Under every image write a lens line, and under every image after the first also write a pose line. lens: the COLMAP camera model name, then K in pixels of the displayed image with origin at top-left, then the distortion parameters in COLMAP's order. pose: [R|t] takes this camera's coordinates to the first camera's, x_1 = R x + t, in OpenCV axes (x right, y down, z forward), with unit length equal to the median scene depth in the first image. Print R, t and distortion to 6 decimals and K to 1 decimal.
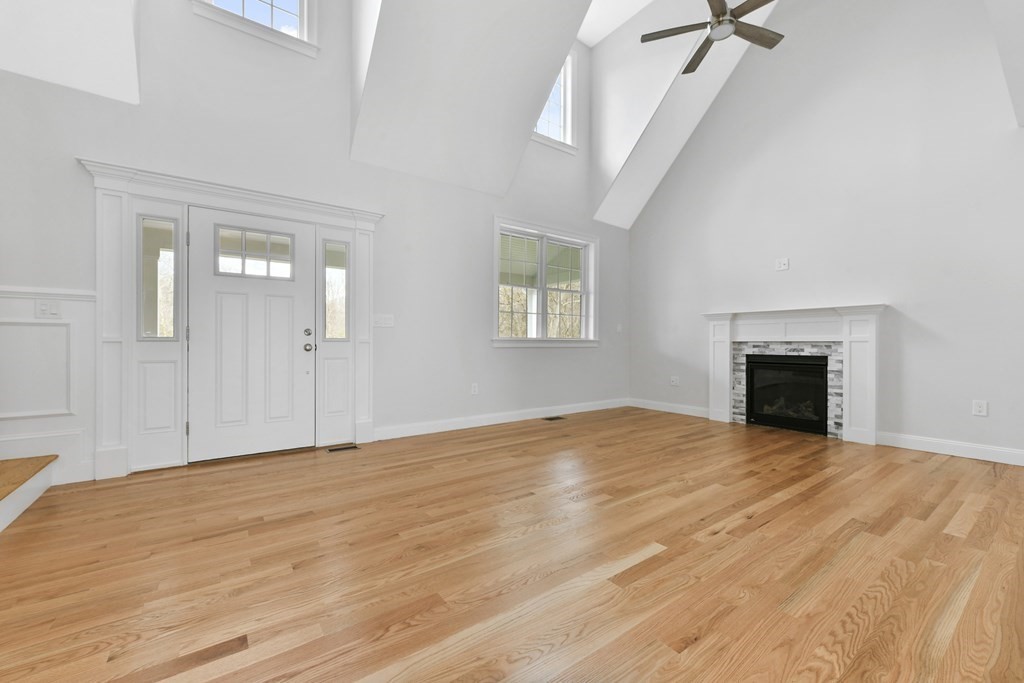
lens RADIAL K [[434.6, 0, 512.6], [0, 434.6, 344.4], [0, 0, 1]] dist [0.001314, -0.001053]
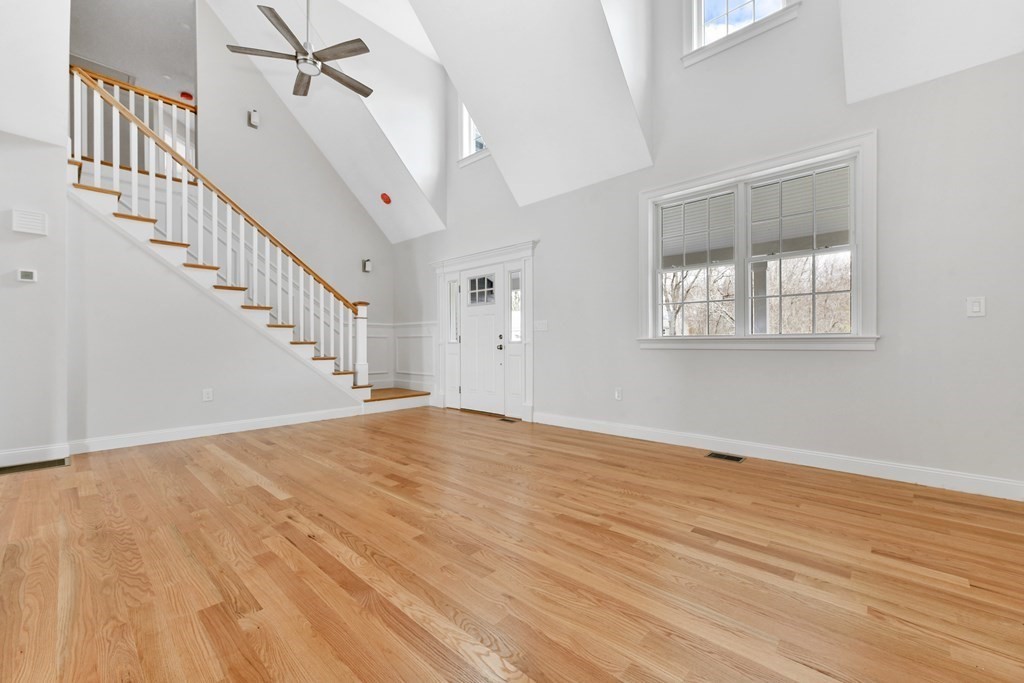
lens RADIAL K [[410.2, 0, 511.1], [0, 410.2, 345.9], [0, 0, 1]] dist [-0.003837, -0.001000]
pose [[0.175321, -0.000283, -0.984511, 1.338350], [-0.000572, 1.000000, -0.000389, 0.003925], [0.984511, 0.000631, 0.175320, 1.160703]]
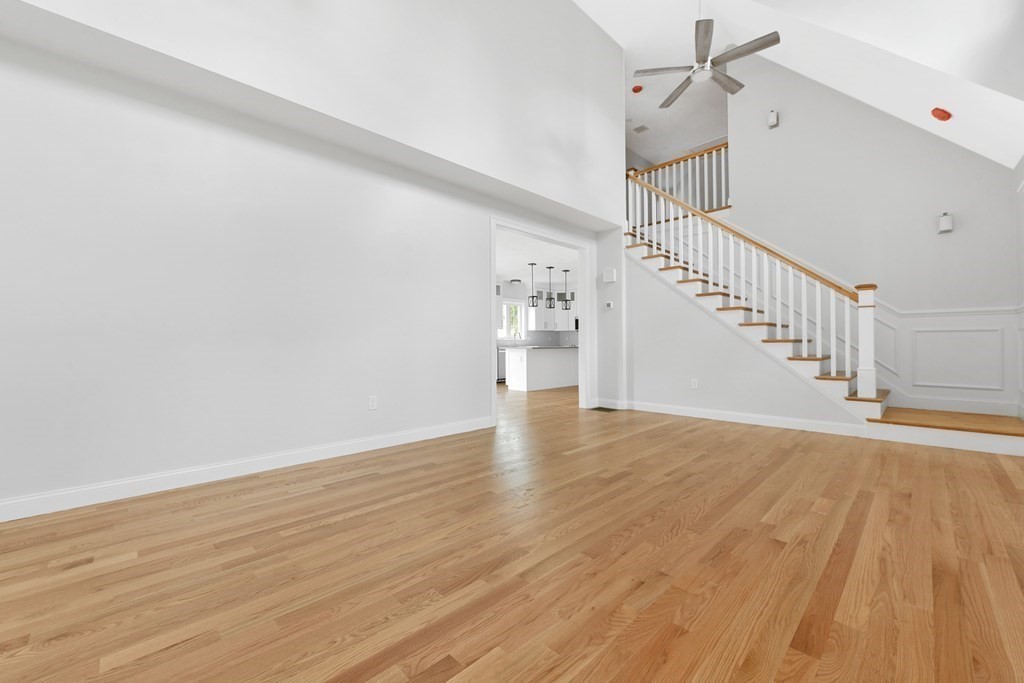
lens RADIAL K [[410.2, 0, 537.3], [0, 410.2, 345.8], [0, 0, 1]] dist [-0.003837, -0.001000]
pose [[-0.988280, 0.003595, -0.152613, 0.583083], [0.002021, 0.999943, 0.010467, -0.009808], [0.152641, 0.010035, -0.988231, 2.142567]]
